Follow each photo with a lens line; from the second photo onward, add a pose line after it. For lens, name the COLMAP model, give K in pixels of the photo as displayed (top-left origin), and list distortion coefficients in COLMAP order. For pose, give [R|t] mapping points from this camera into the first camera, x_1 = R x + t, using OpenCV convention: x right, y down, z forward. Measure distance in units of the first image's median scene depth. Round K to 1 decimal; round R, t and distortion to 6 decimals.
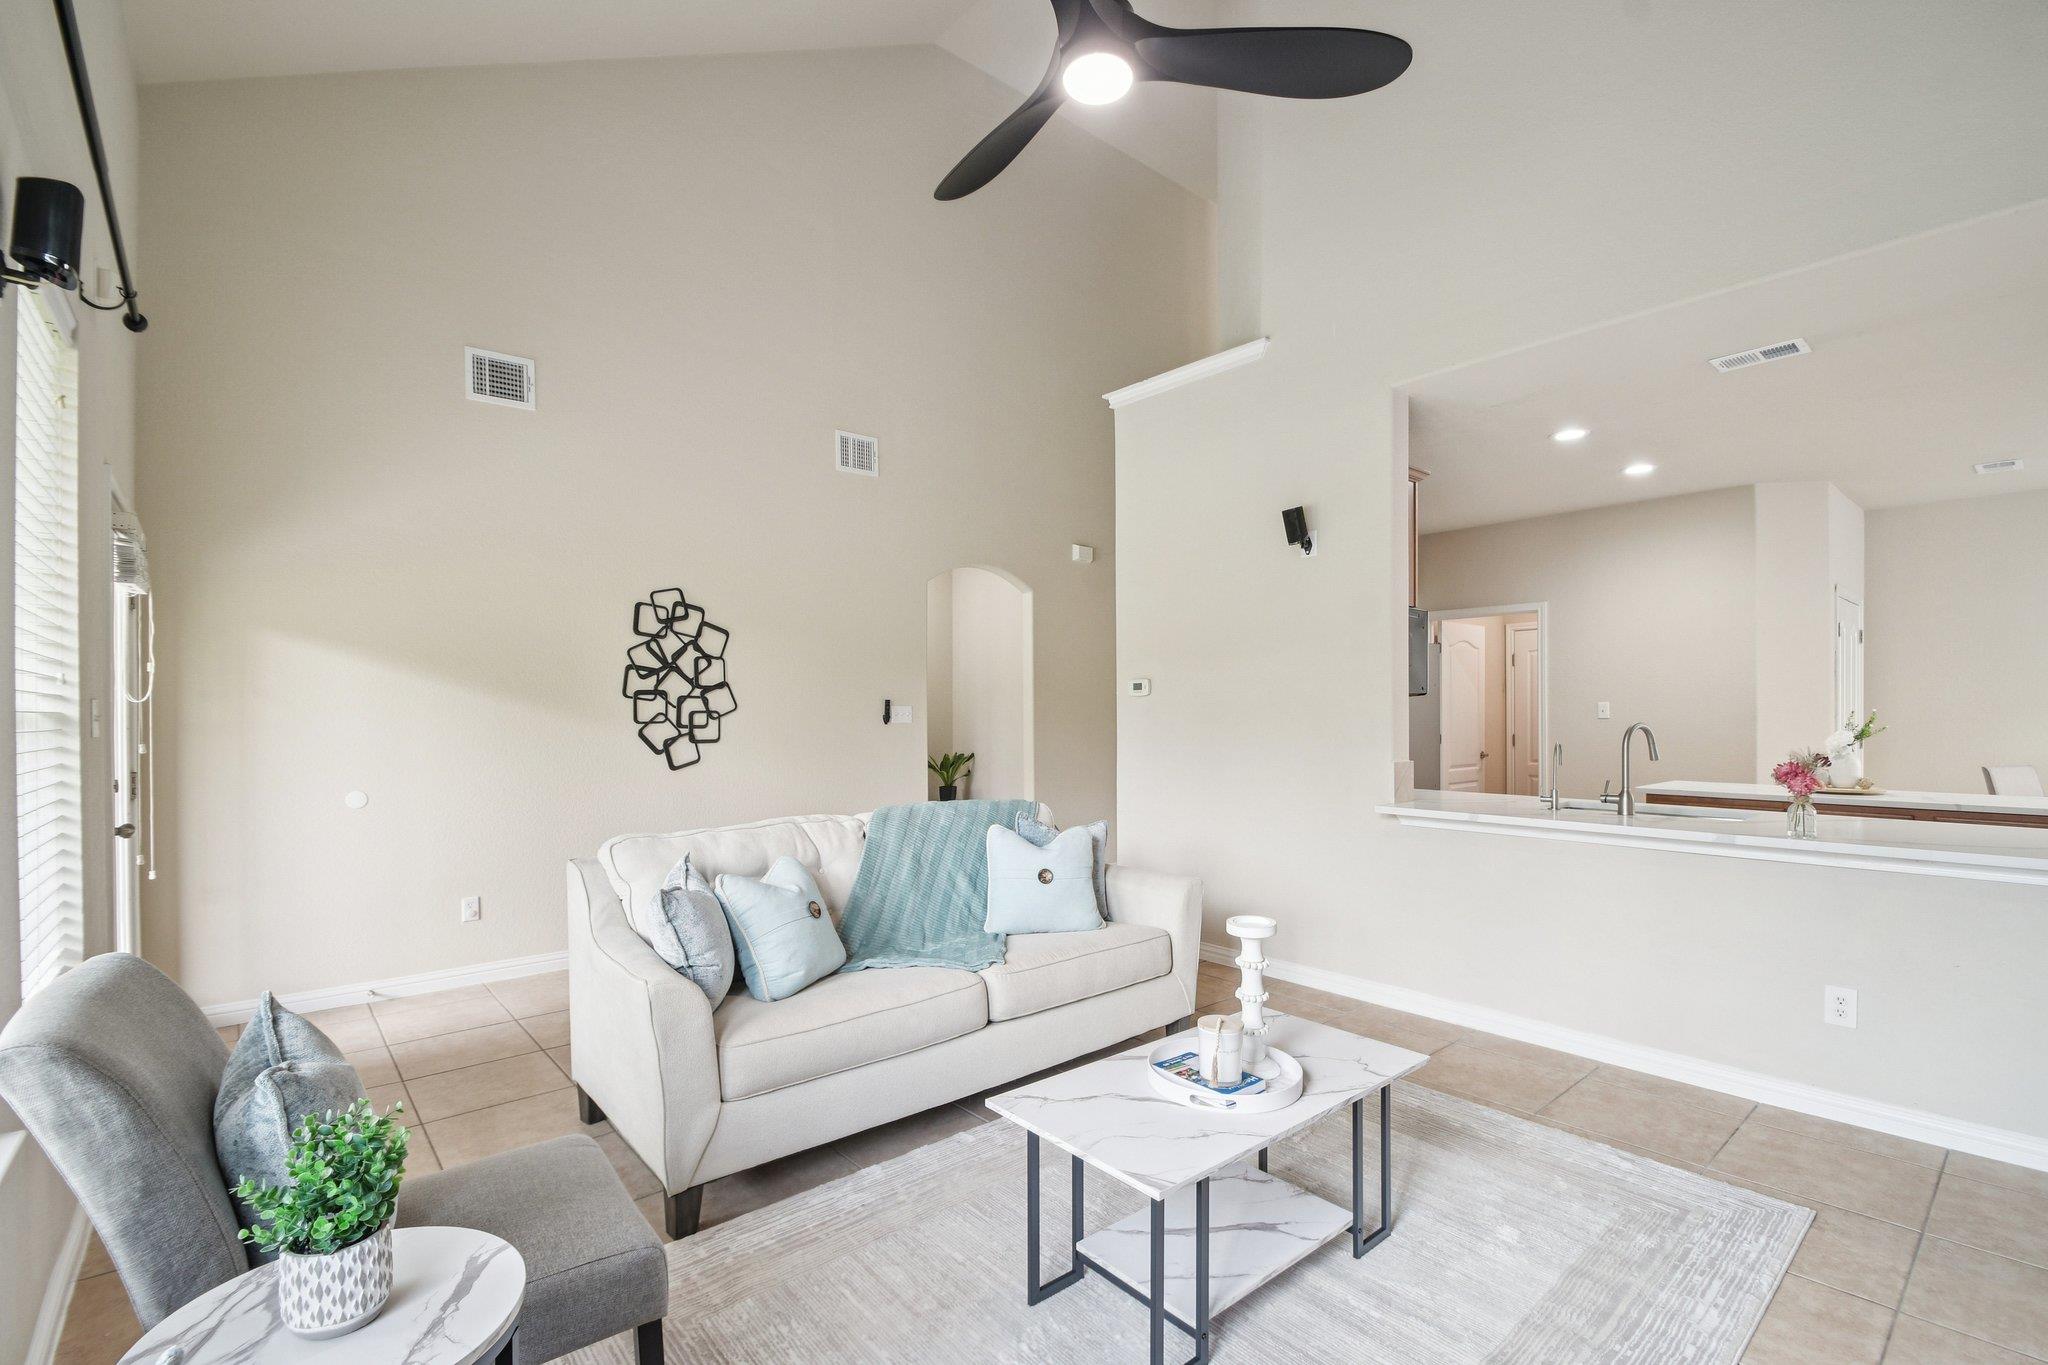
lens RADIAL K [[922.0, 0, 1010.3], [0, 922.0, 718.7], [0, 0, 1]] dist [0.012227, -0.012777]
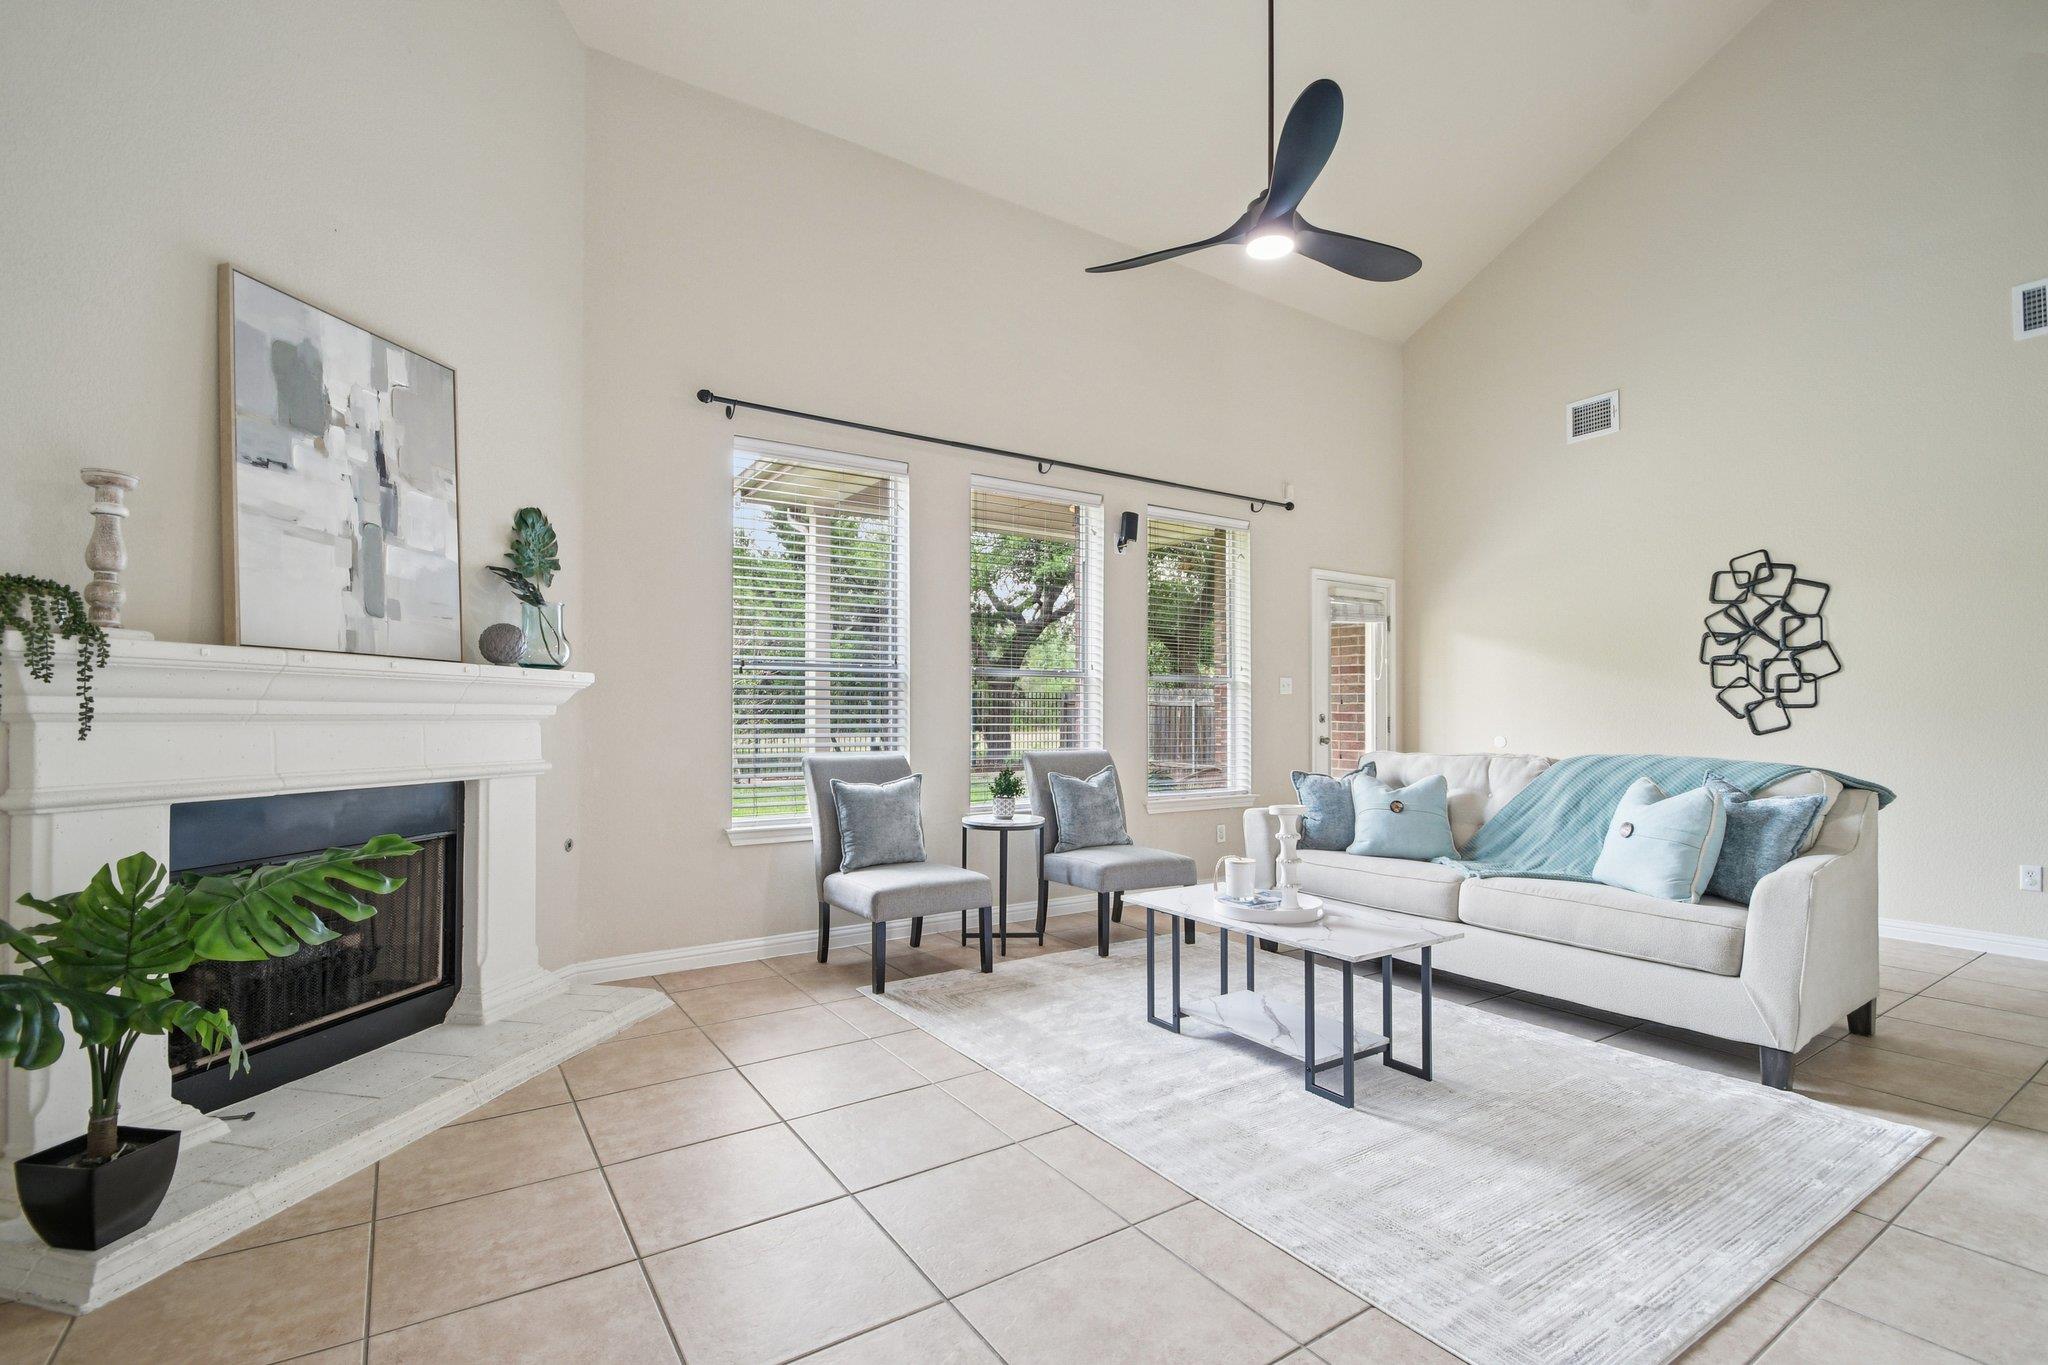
lens RADIAL K [[922.0, 0, 1035.1], [0, 922.0, 700.1], [0, 0, 1]] dist [0.012227, -0.012777]
pose [[-0.103479, -0.013422, -0.994541, 0.694648], [-0.009611, 0.999876, -0.012494, 0.038143], [0.994585, 0.008266, -0.103595, 0.334352]]
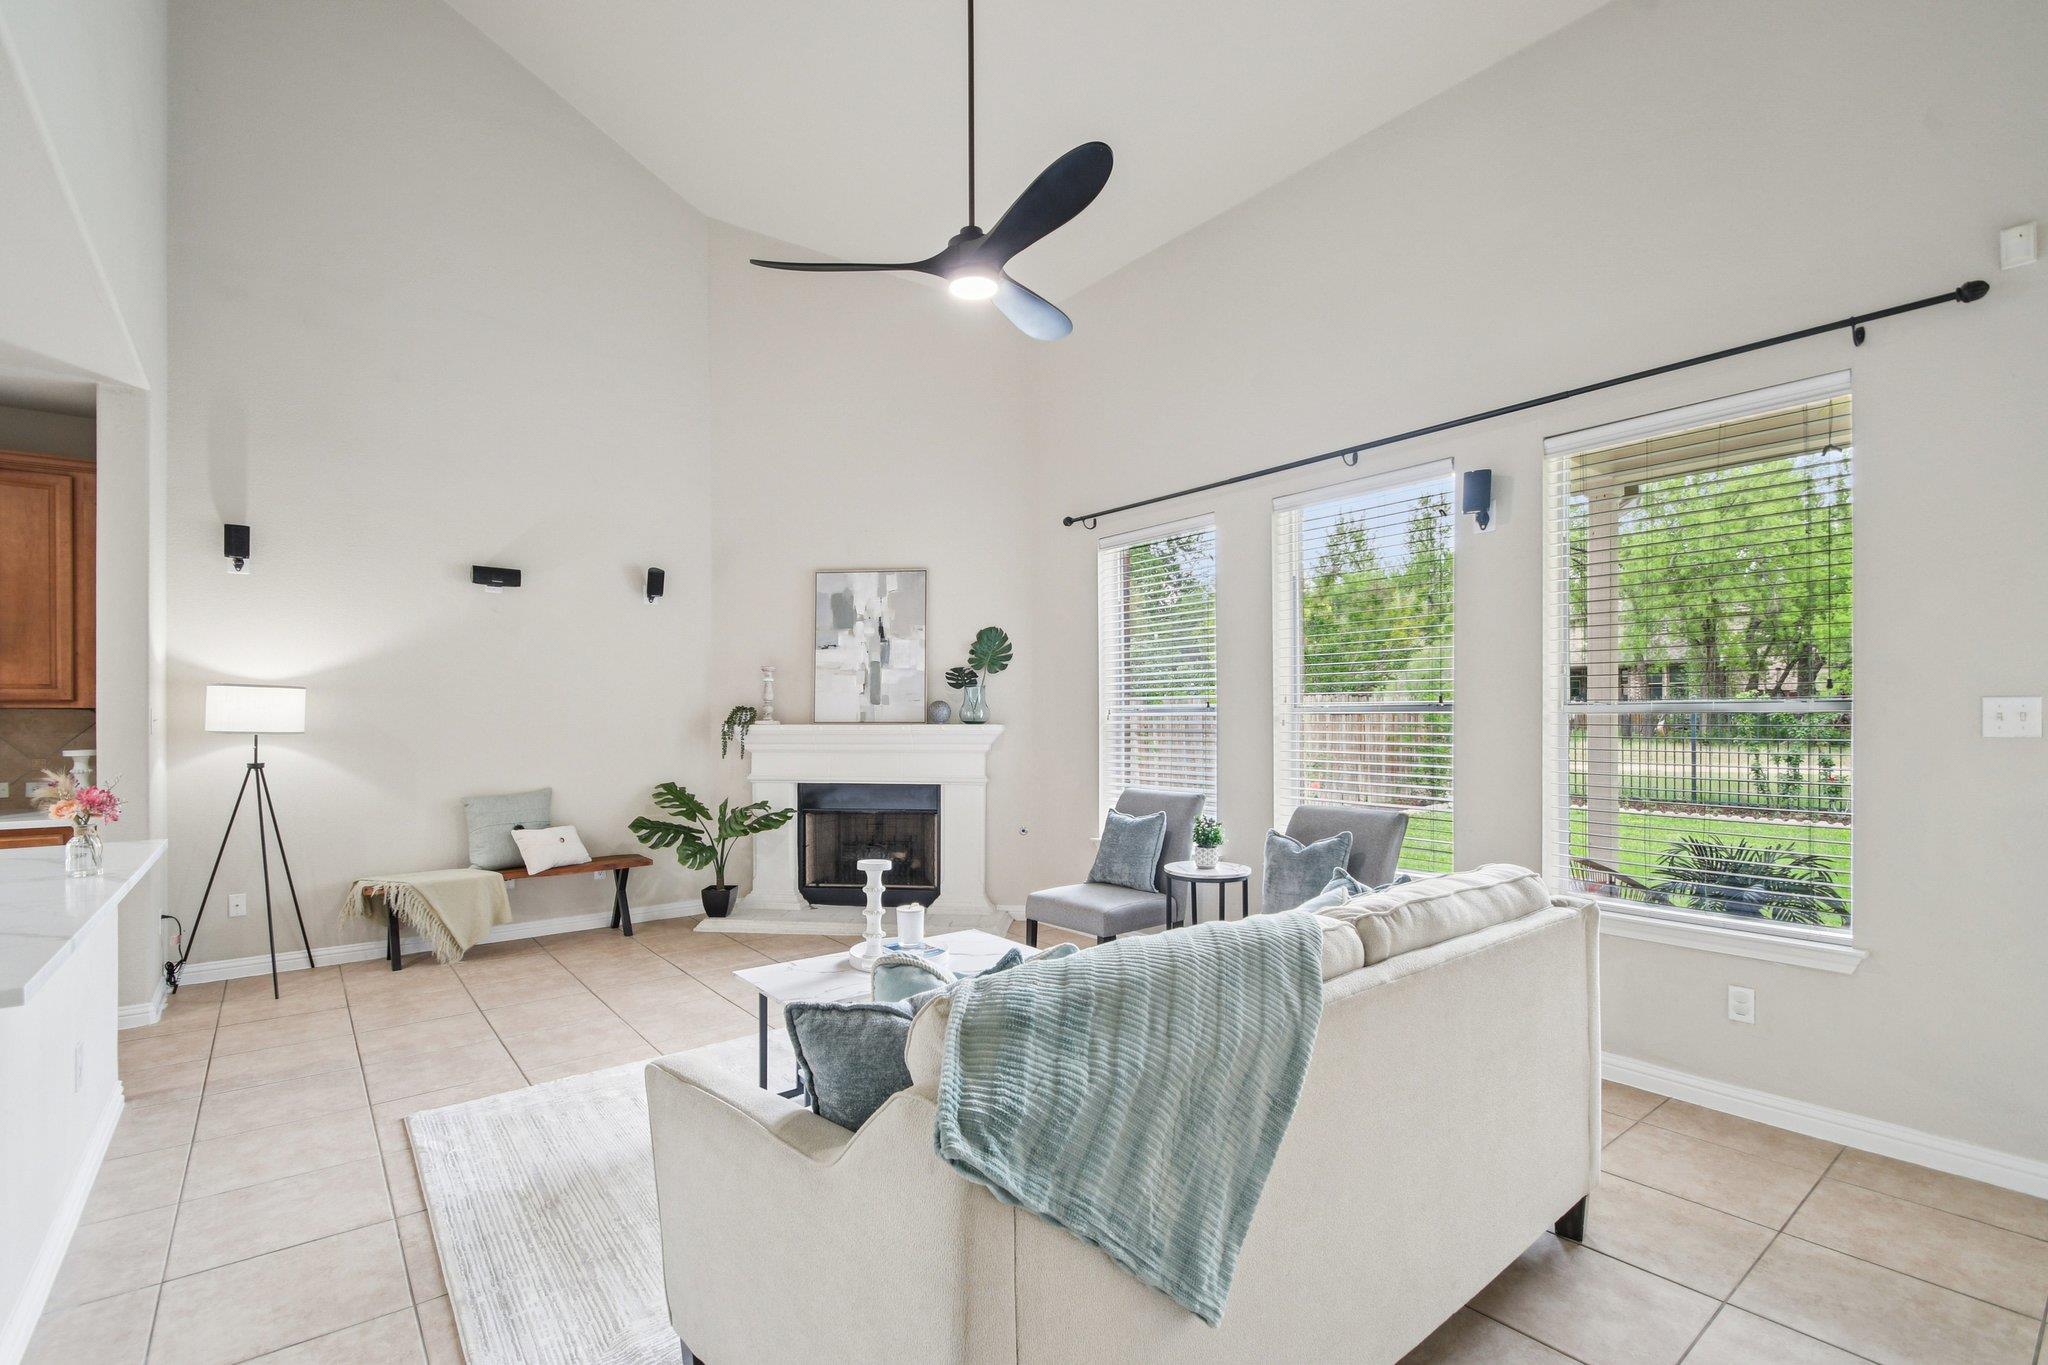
lens RADIAL K [[922.0, 0, 1021.8], [0, 922.0, 723.7], [0, 0, 1]] dist [0.012227, -0.012777]
pose [[-0.999690, 0.005798, 0.024221, -0.020842], [0.006116, 0.999896, 0.013067, -0.003734], [-0.024142, 0.013212, -0.999621, 1.059512]]
